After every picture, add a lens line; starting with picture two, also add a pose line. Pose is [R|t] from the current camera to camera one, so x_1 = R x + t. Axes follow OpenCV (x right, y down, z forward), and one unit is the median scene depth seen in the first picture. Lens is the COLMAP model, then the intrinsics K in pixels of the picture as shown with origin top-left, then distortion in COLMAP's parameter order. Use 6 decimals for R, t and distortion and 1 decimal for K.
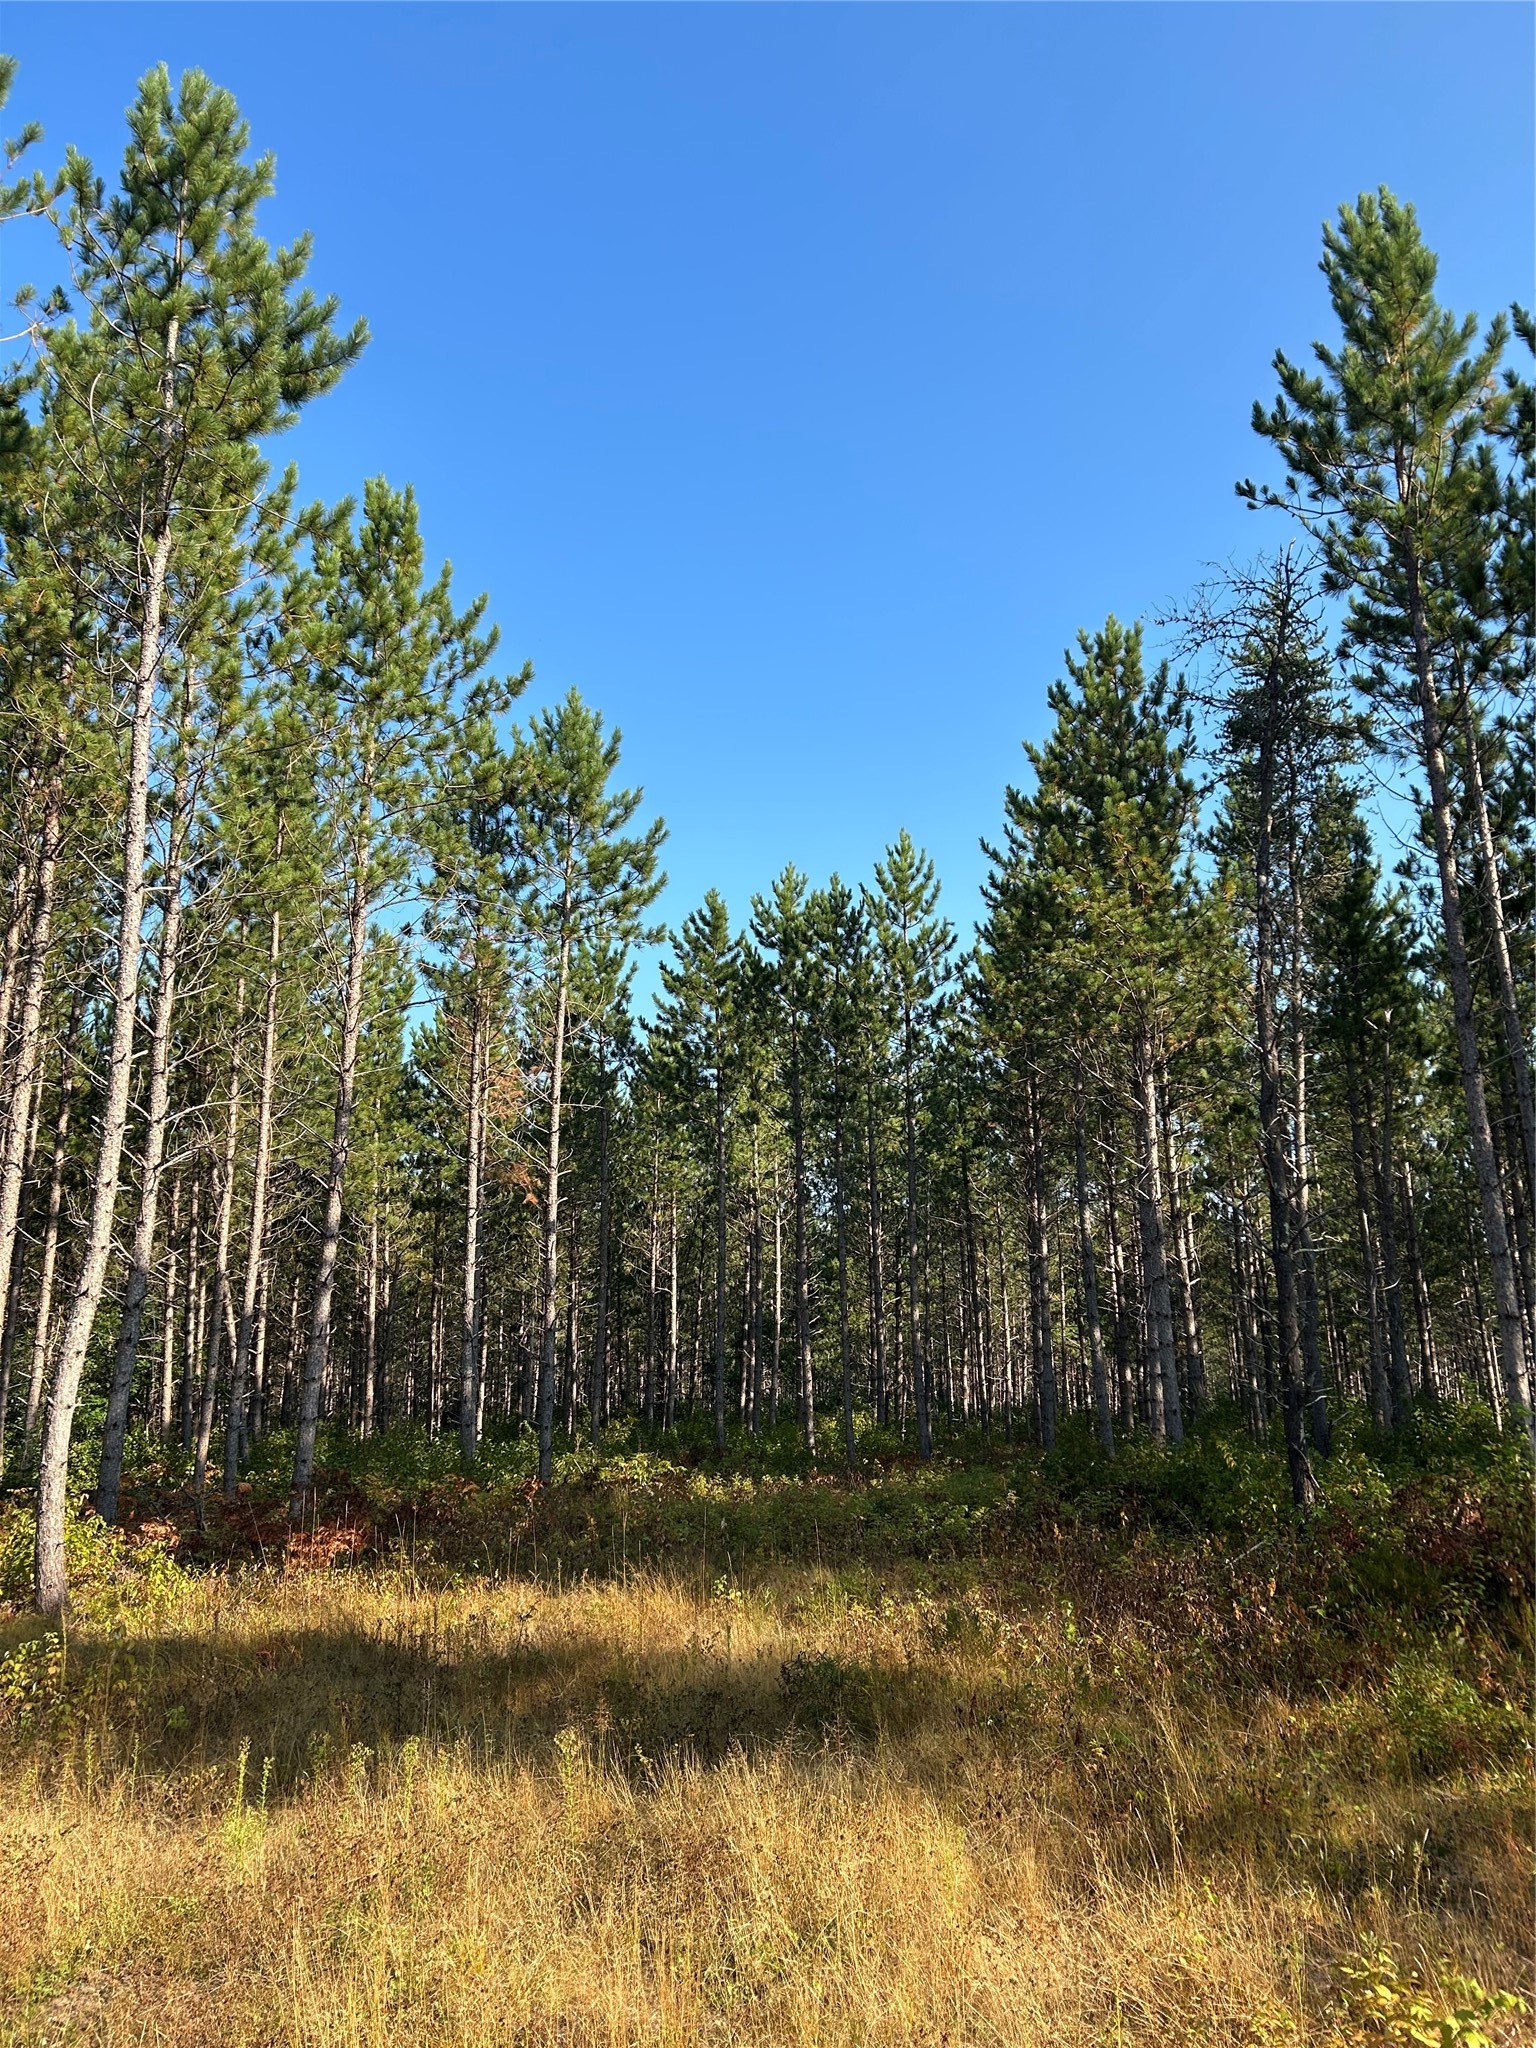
lens RADIAL K [[1528.7, 0, 757.9], [0, 1528.7, 1038.9], [0, 0, 1]] dist [0.058552, -0.053177]
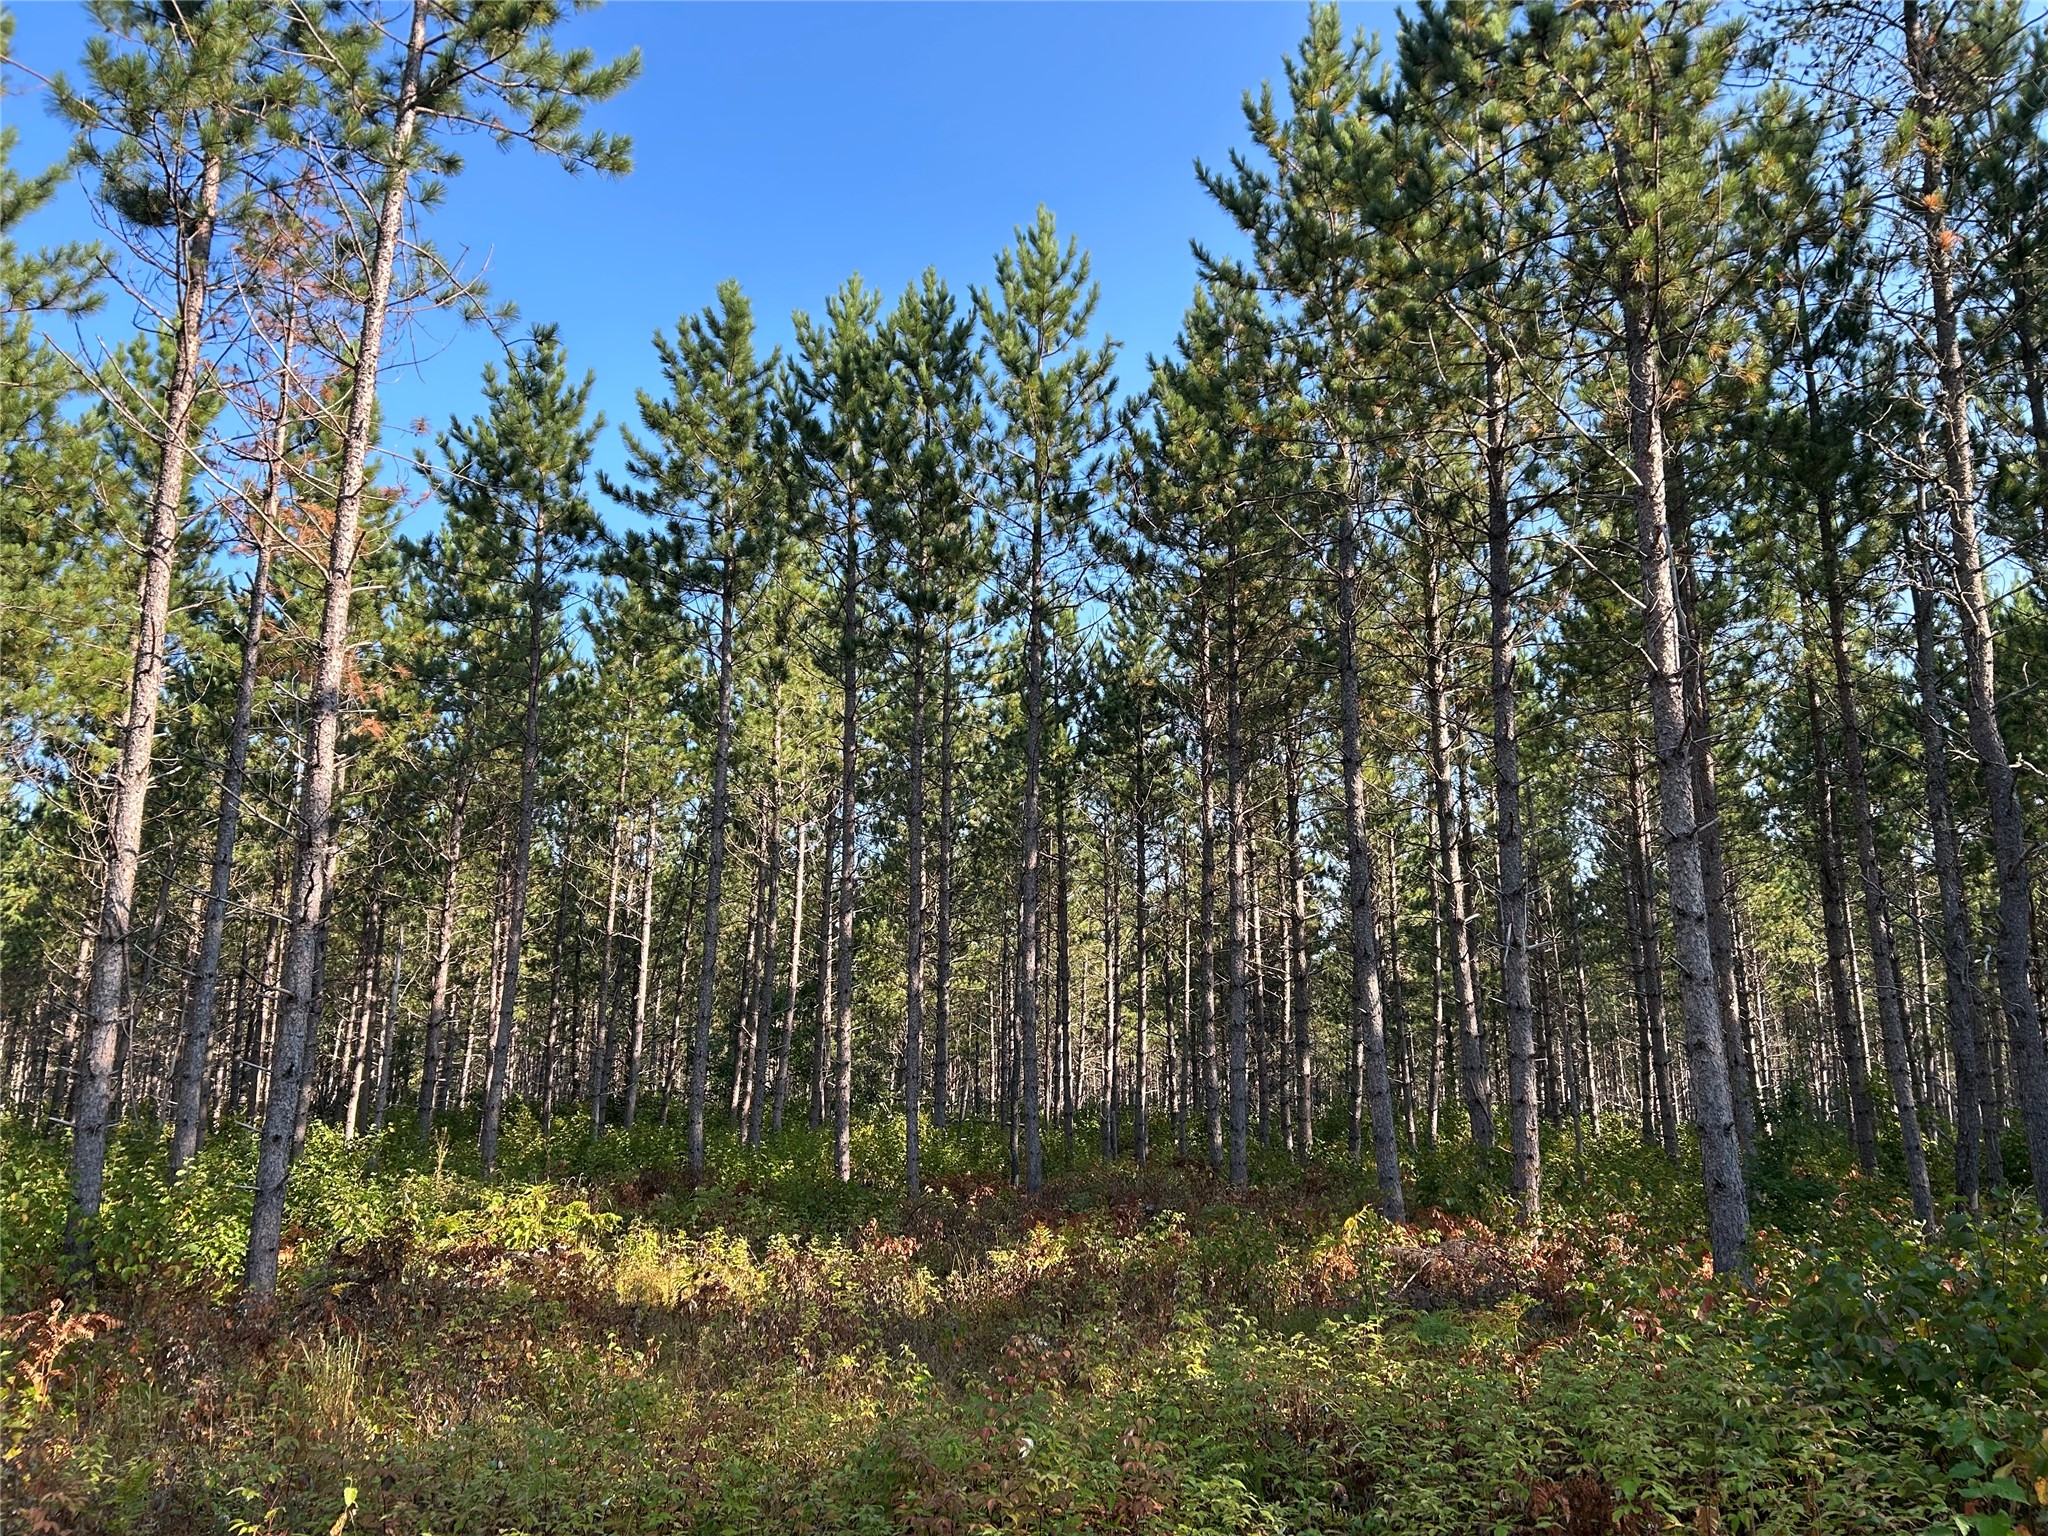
lens RADIAL K [[1528.7, 0, 1038.8], [0, 1528.7, 788.6], [0, 0, 1]] dist [0.058552, -0.053177]
pose [[0.983478, 0.052034, 0.173388, -0.005859], [-0.057589, 0.997971, 0.027157, 0.112865], [-0.171623, -0.036693, 0.984479, 0.472982]]
